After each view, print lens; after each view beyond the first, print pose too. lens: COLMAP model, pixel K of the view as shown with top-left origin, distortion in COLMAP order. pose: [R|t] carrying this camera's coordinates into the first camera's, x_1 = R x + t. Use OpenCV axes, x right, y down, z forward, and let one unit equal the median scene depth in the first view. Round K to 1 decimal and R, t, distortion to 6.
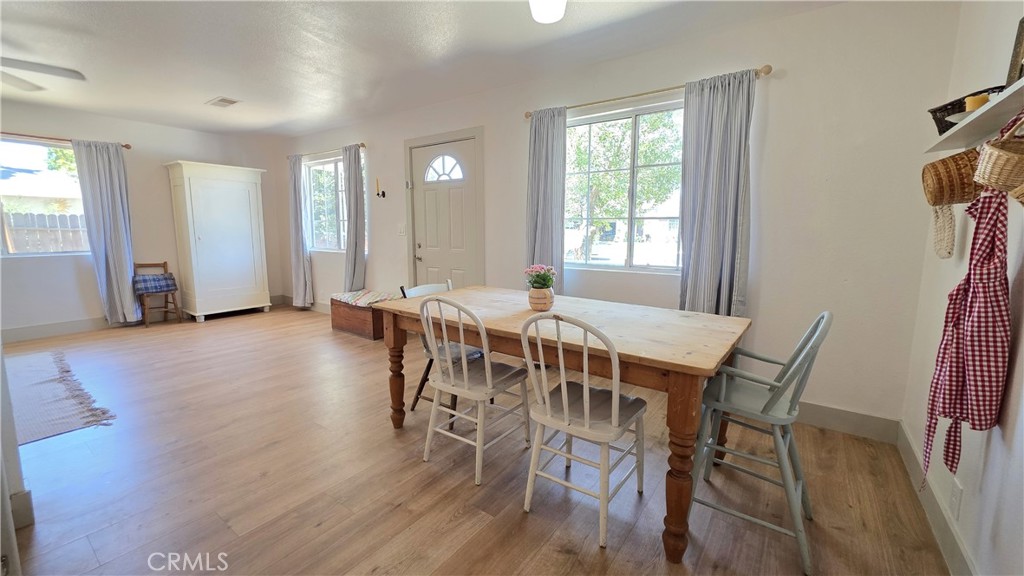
lens RADIAL K [[408.8, 0, 513.2], [0, 408.8, 282.0], [0, 0, 1]] dist [-0.000786, 0.002306]
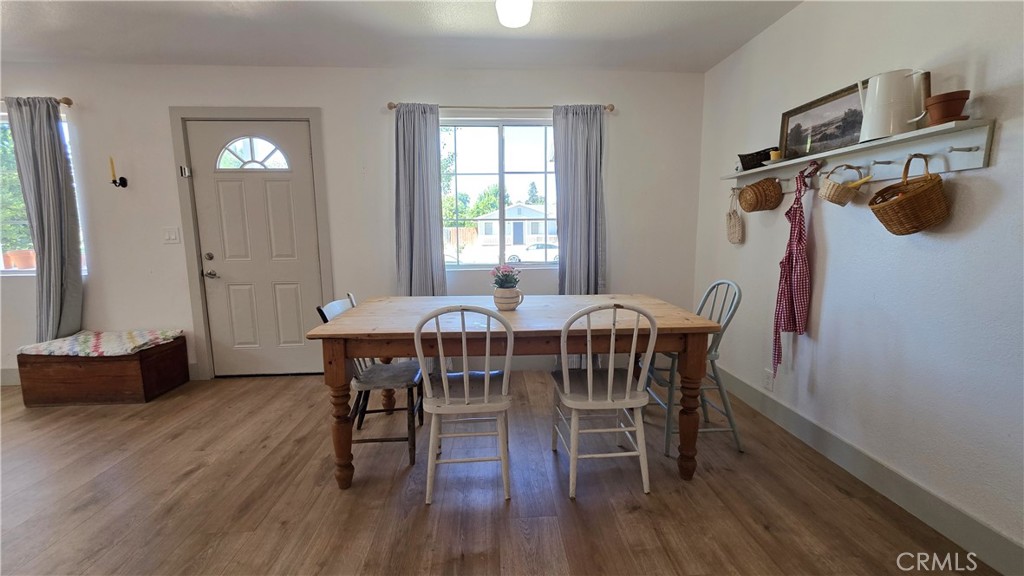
lens RADIAL K [[408.8, 0, 513.2], [0, 408.8, 282.0], [0, 0, 1]] dist [-0.000786, 0.002306]
pose [[0.774479, -0.092123, 0.625856, -0.289334], [0.096036, 0.994995, 0.027617, -0.013637], [-0.625267, 0.038716, 0.779450, 0.108075]]
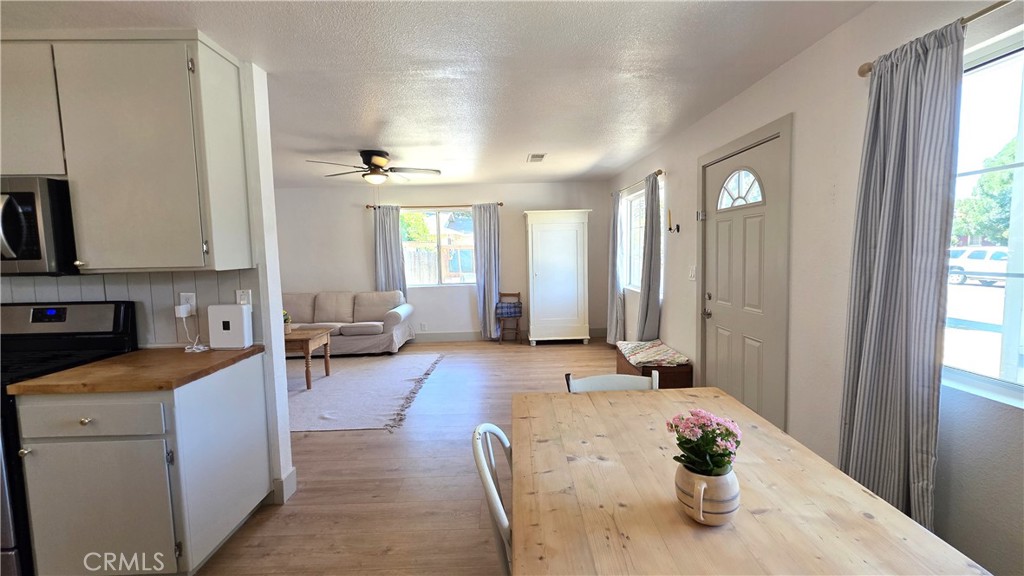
lens RADIAL K [[408.8, 0, 513.2], [0, 408.8, 282.0], [0, 0, 1]] dist [-0.000786, 0.002306]
pose [[0.601168, 0.041883, -0.798024, 0.152979], [-0.078383, 0.996901, -0.006726, -0.087799], [0.795269, 0.066595, 0.602588, 0.294166]]
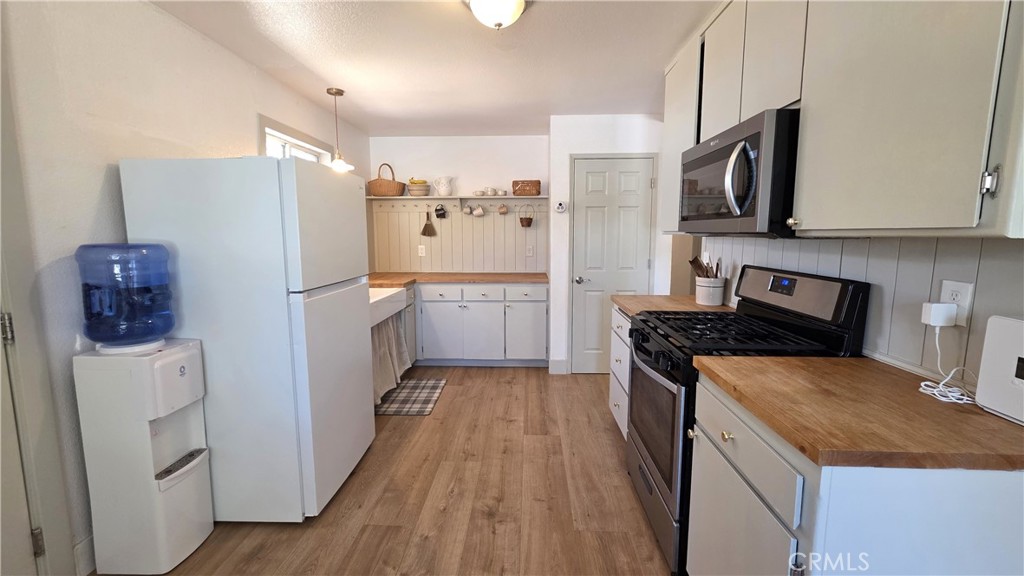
lens RADIAL K [[408.8, 0, 513.2], [0, 408.8, 282.0], [0, 0, 1]] dist [-0.000786, 0.002306]
pose [[-0.834435, 0.059778, -0.547854, -0.125484], [-0.074728, 0.972645, 0.219947, -0.082314], [0.546016, 0.224472, -0.807142, 0.338482]]
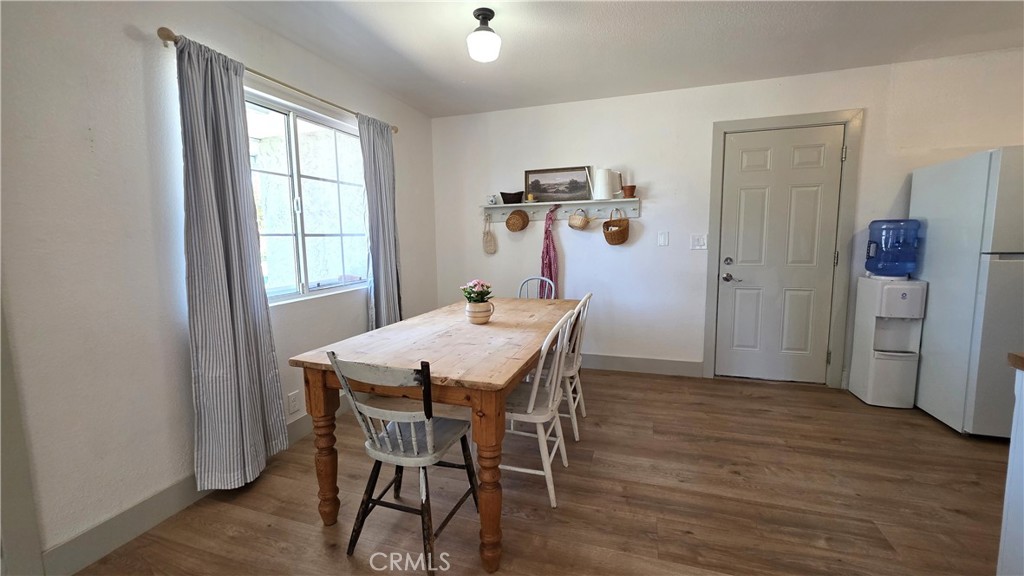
lens RADIAL K [[408.8, 0, 513.2], [0, 408.8, 282.0], [0, 0, 1]] dist [-0.000786, 0.002306]
pose [[-0.308564, -0.106306, 0.945245, -0.499138], [0.139638, 0.977907, 0.155562, -0.099009], [-0.940898, 0.179993, -0.286902, 0.639996]]
